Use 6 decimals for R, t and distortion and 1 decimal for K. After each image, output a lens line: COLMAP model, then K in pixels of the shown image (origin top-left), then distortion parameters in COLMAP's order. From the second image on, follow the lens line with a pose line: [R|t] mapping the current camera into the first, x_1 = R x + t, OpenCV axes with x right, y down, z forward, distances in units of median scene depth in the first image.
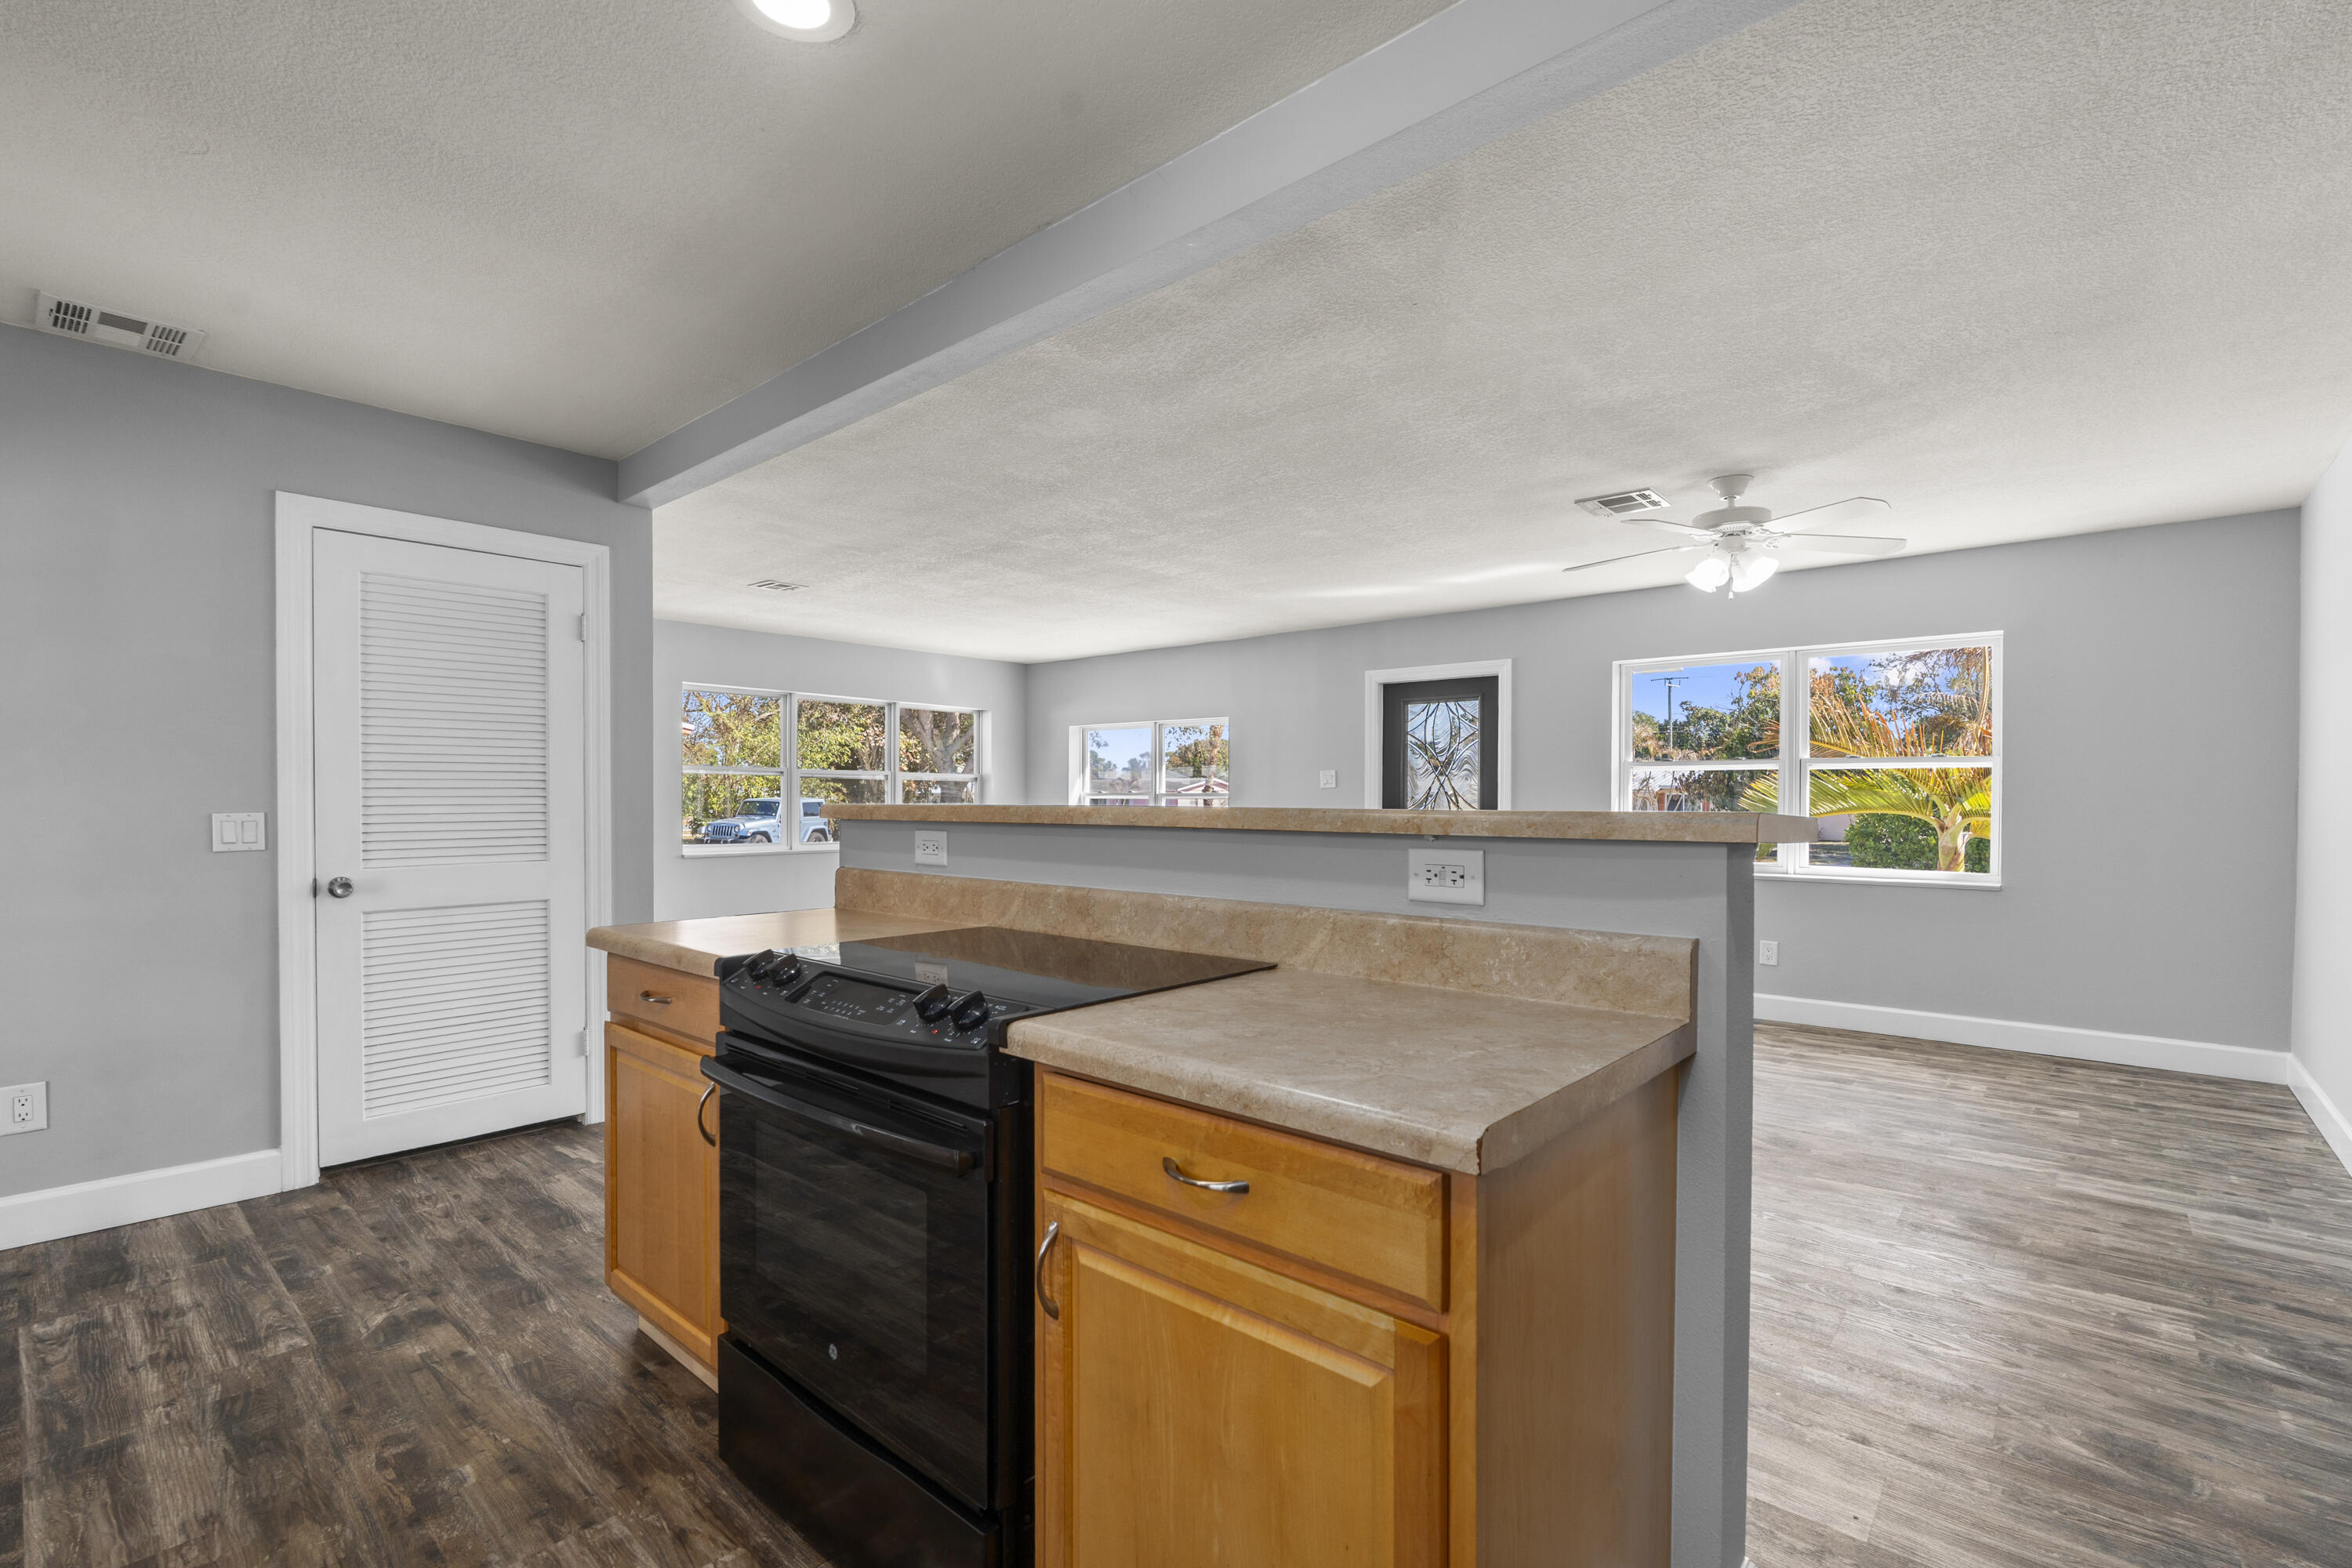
lens RADIAL K [[1032.5, 0, 1165.7], [0, 1032.5, 812.0], [0, 0, 1]] dist [-0.005034, 0.000375]
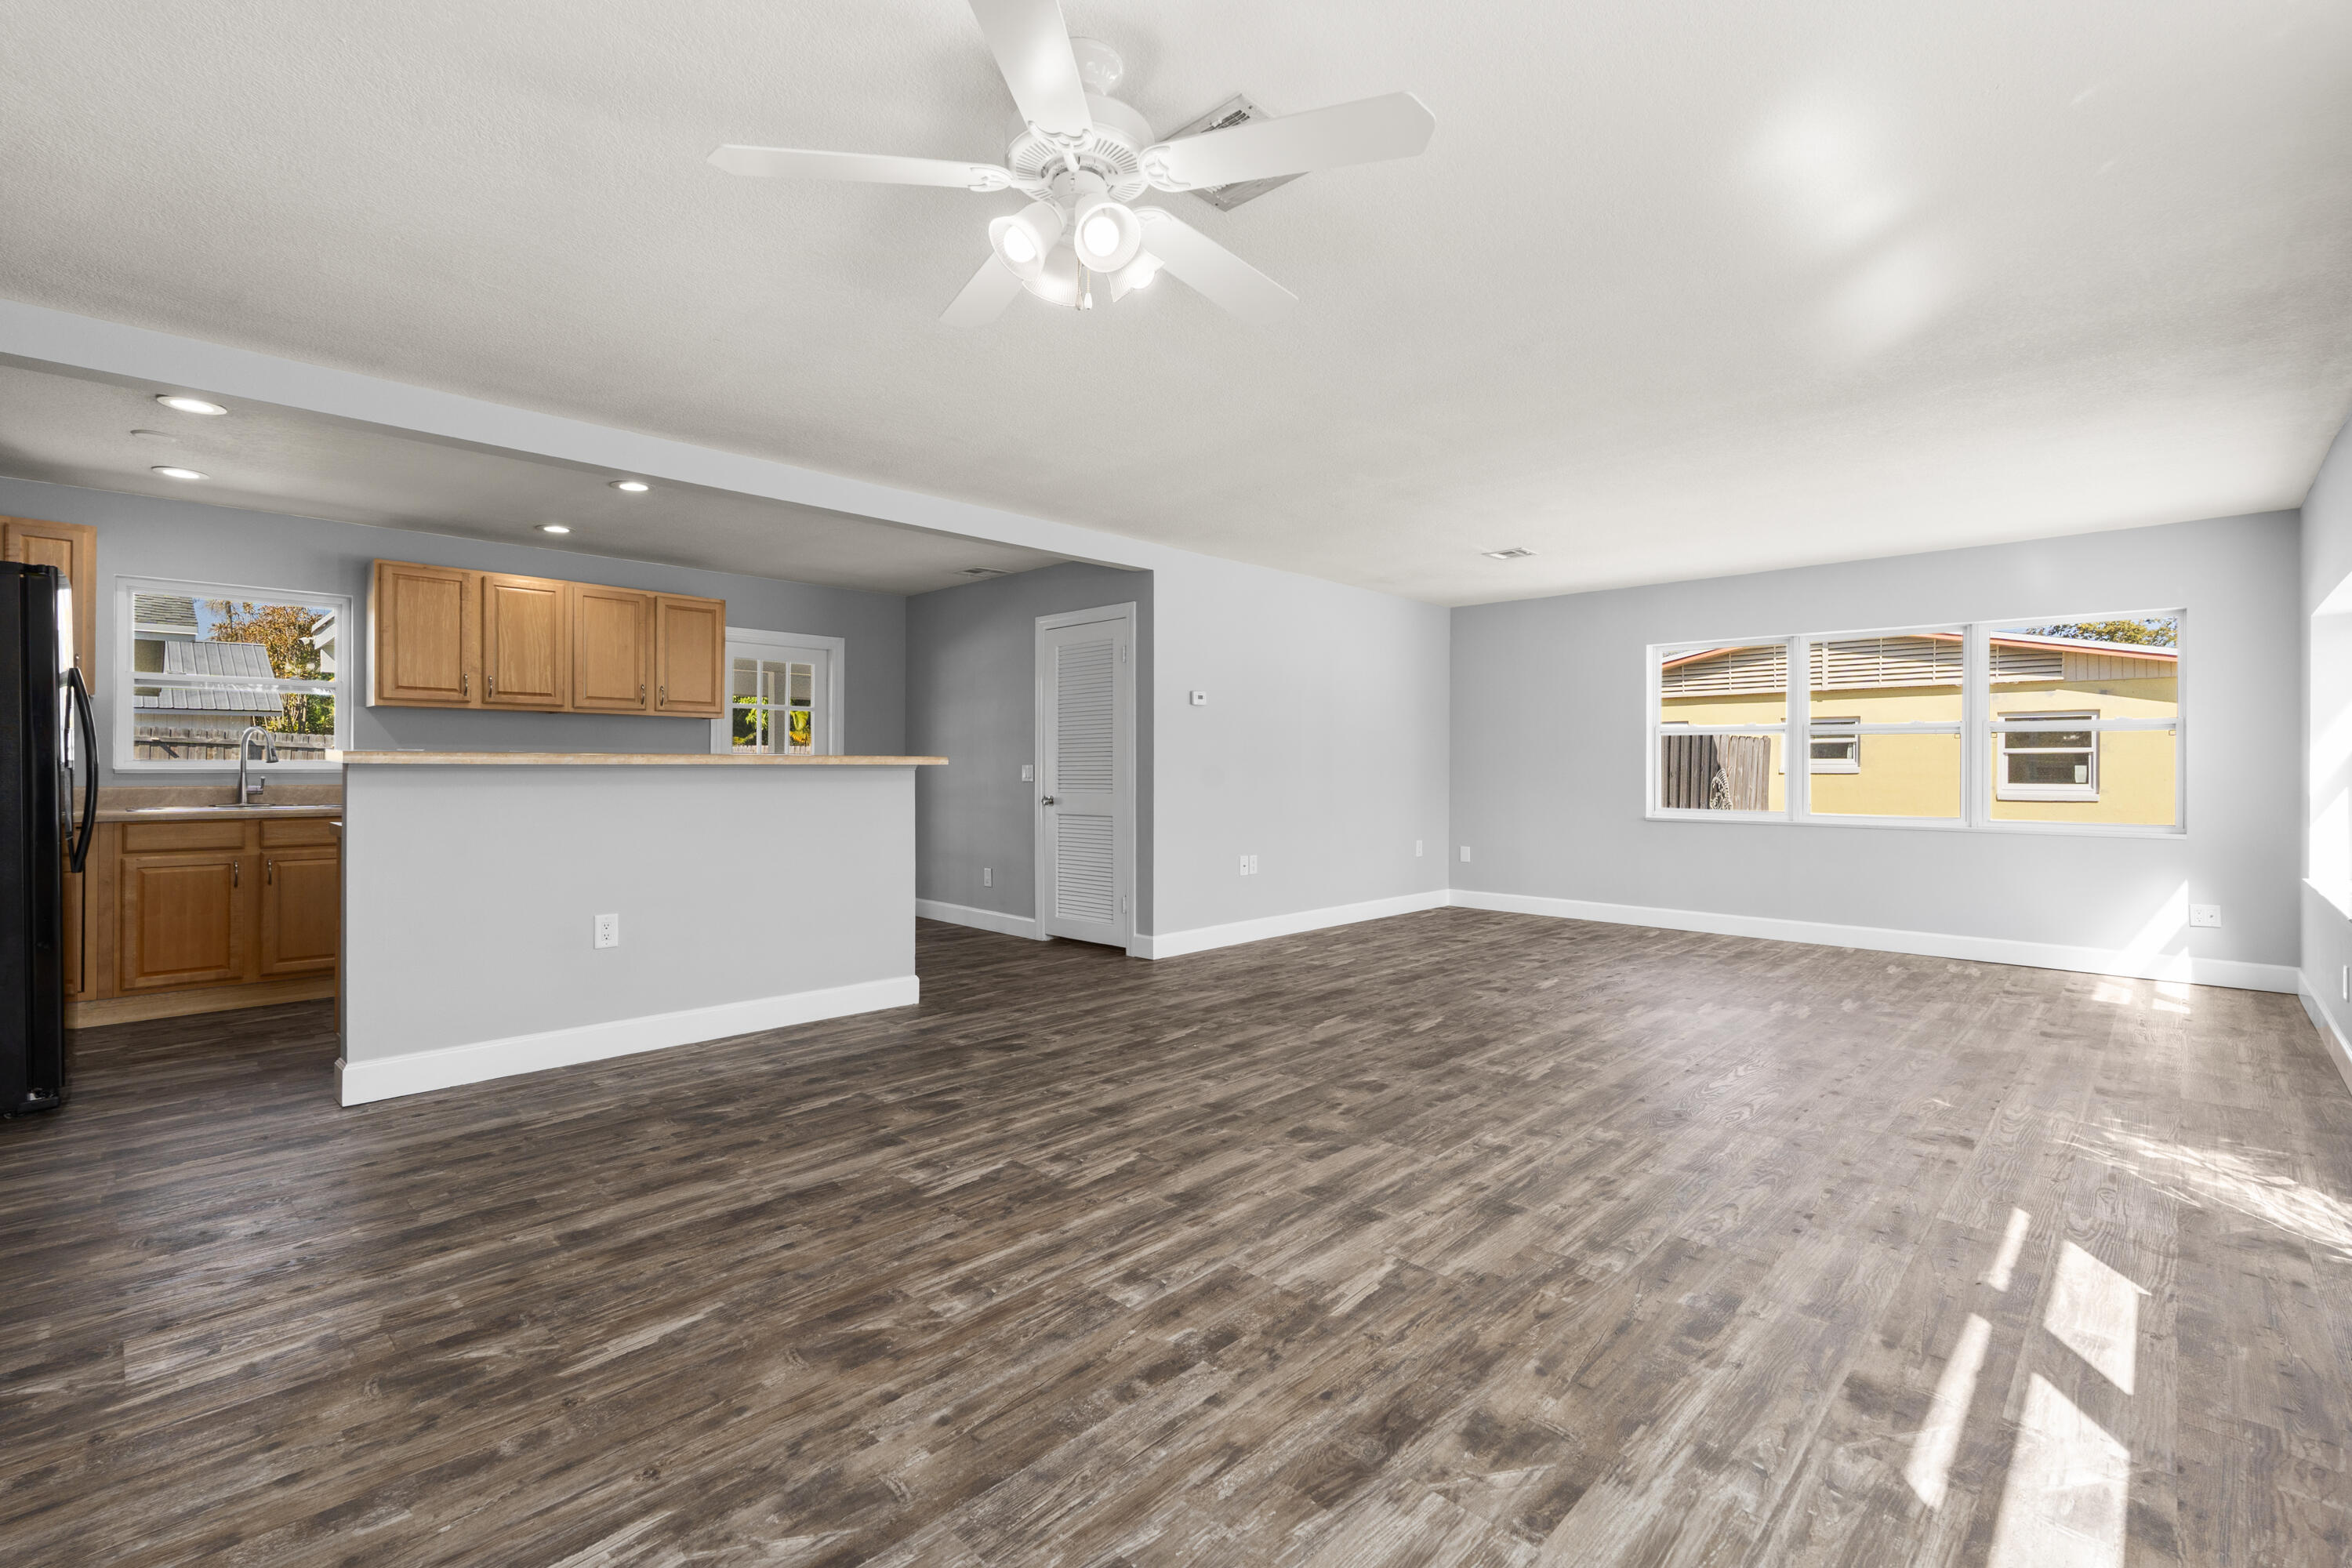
lens RADIAL K [[1032.5, 0, 1147.9], [0, 1032.5, 770.9], [0, 0, 1]] dist [-0.005034, 0.000375]
pose [[-0.051900, -0.000863, -0.998652, 1.116125], [-0.017210, 0.999852, 0.000031, 0.008256], [0.998504, 0.017188, -0.051907, 1.154024]]
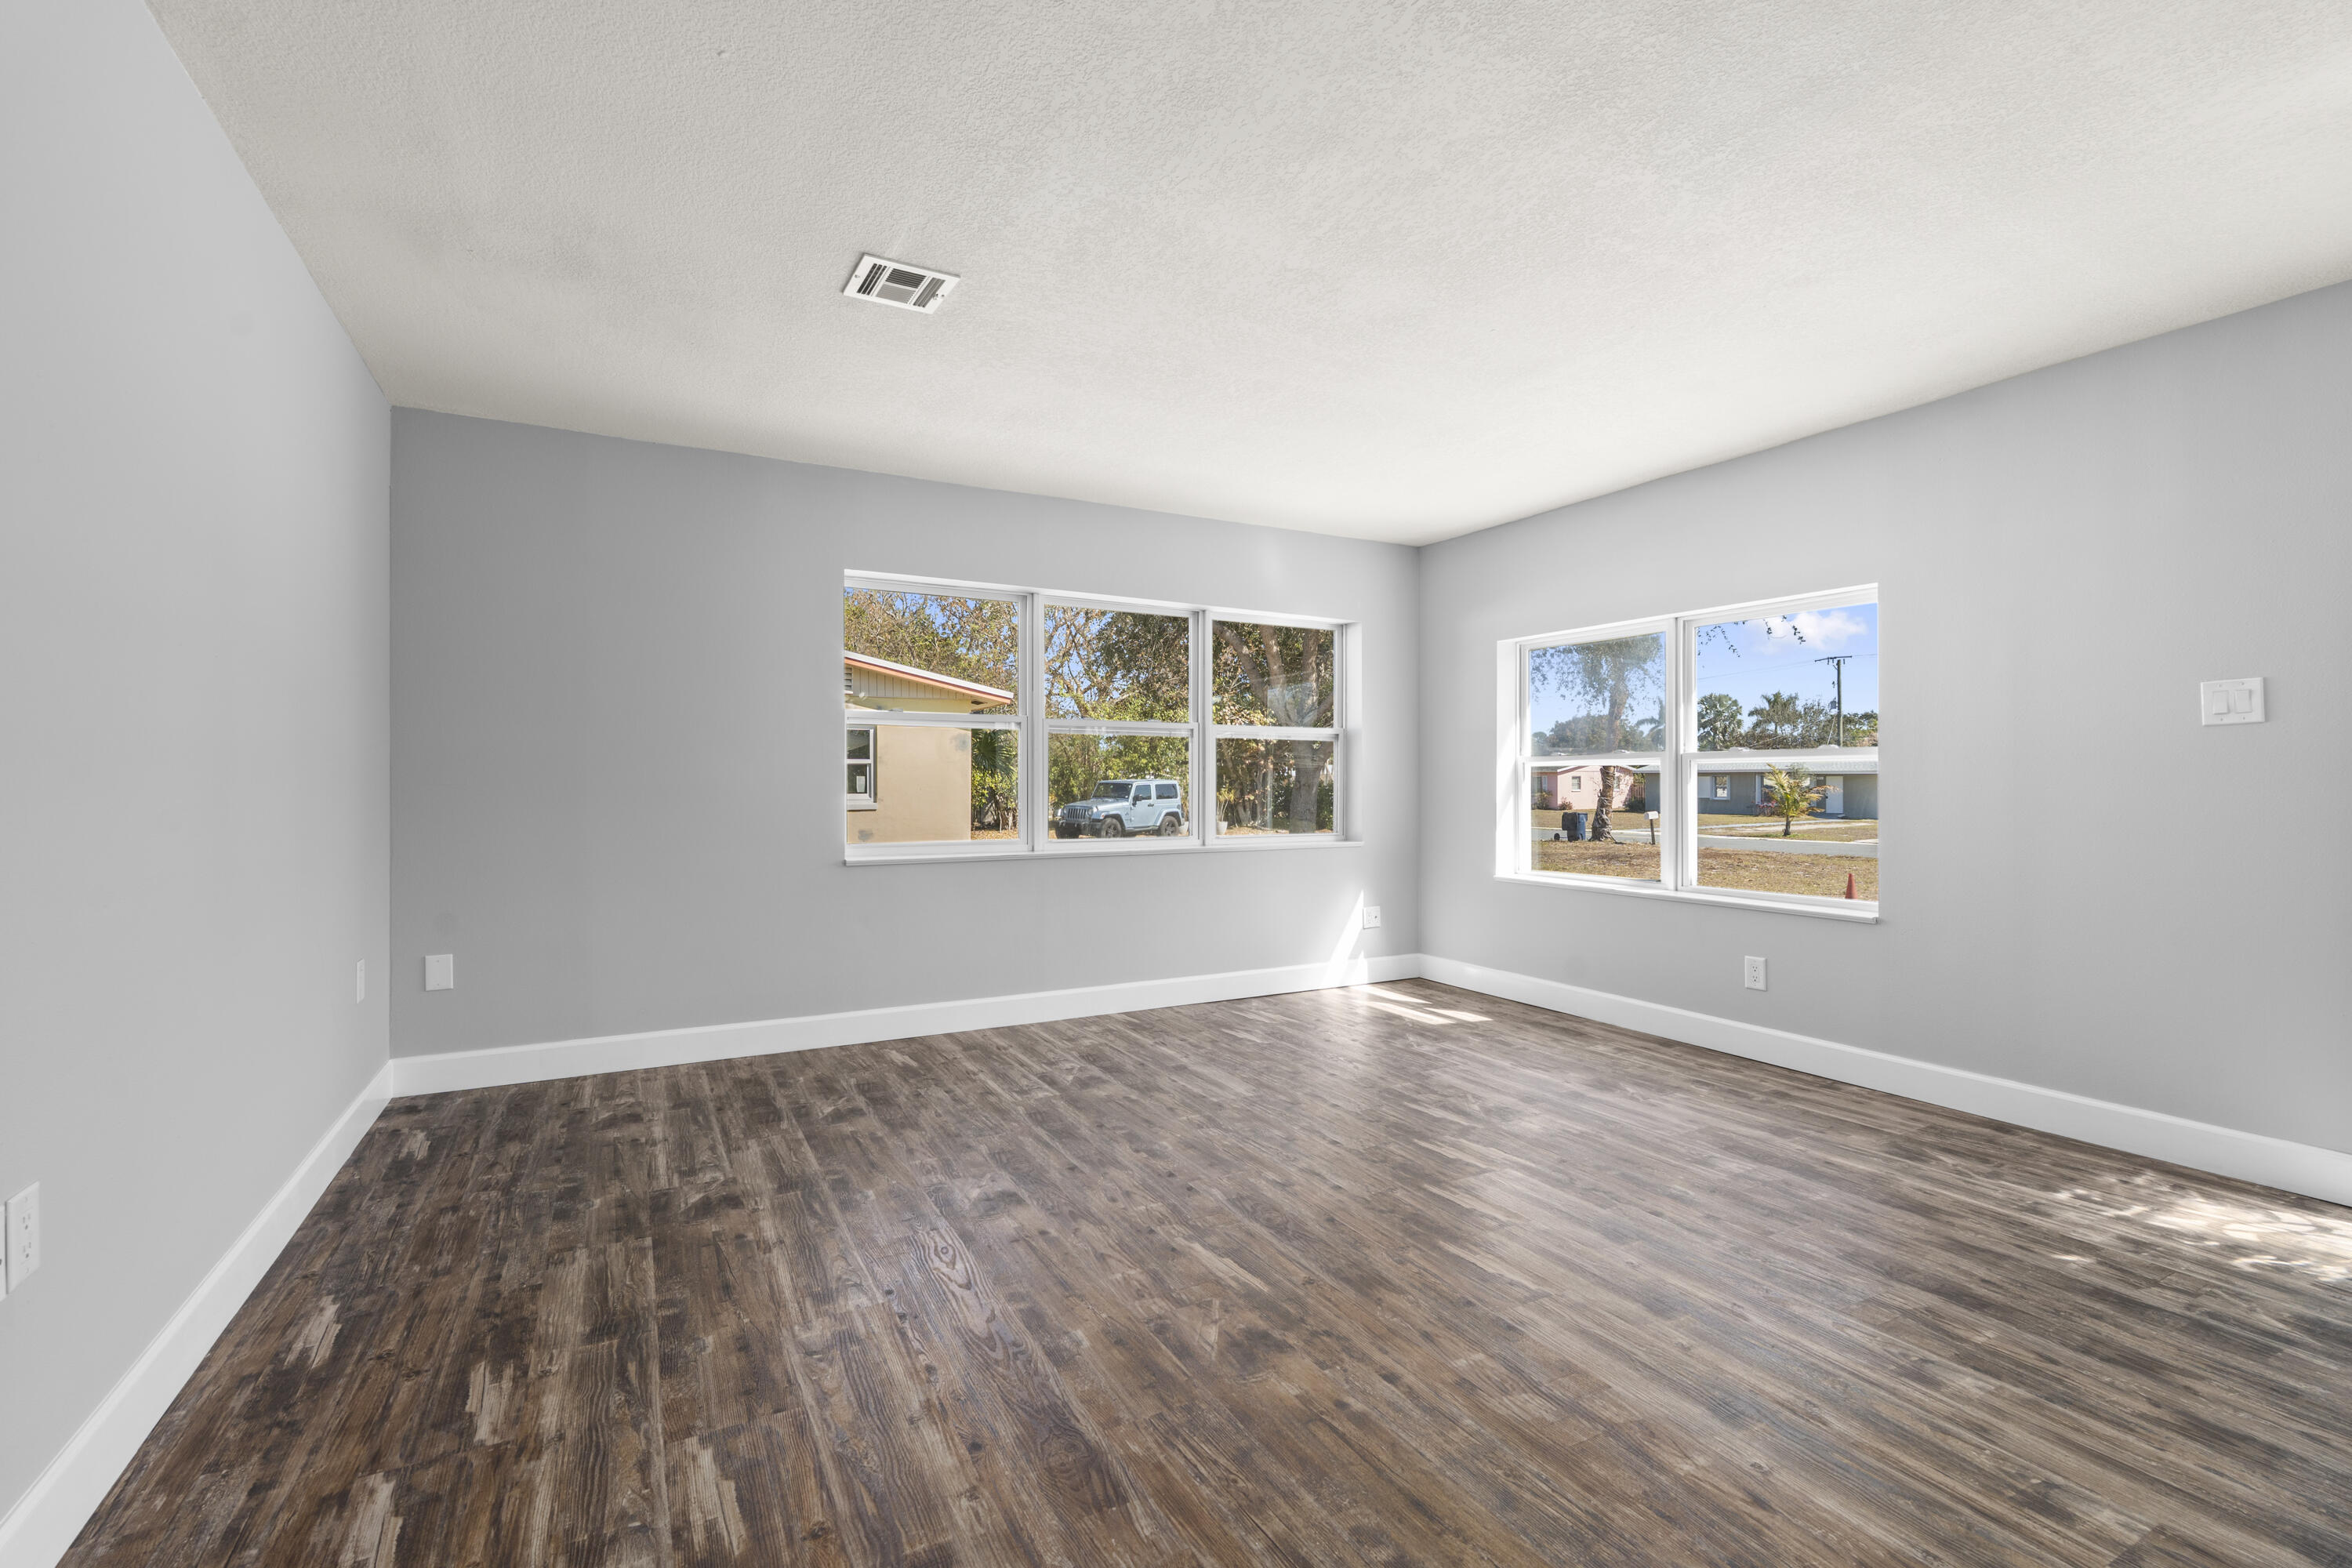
lens RADIAL K [[1032.5, 0, 1169.3], [0, 1032.5, 786.9], [0, 0, 1]] dist [-0.005034, 0.000375]
pose [[0.942091, -0.001656, -0.335354, -0.190815], [-0.001523, 0.999956, -0.009217, 0.008237], [0.335354, 0.009194, 0.942047, 1.031379]]
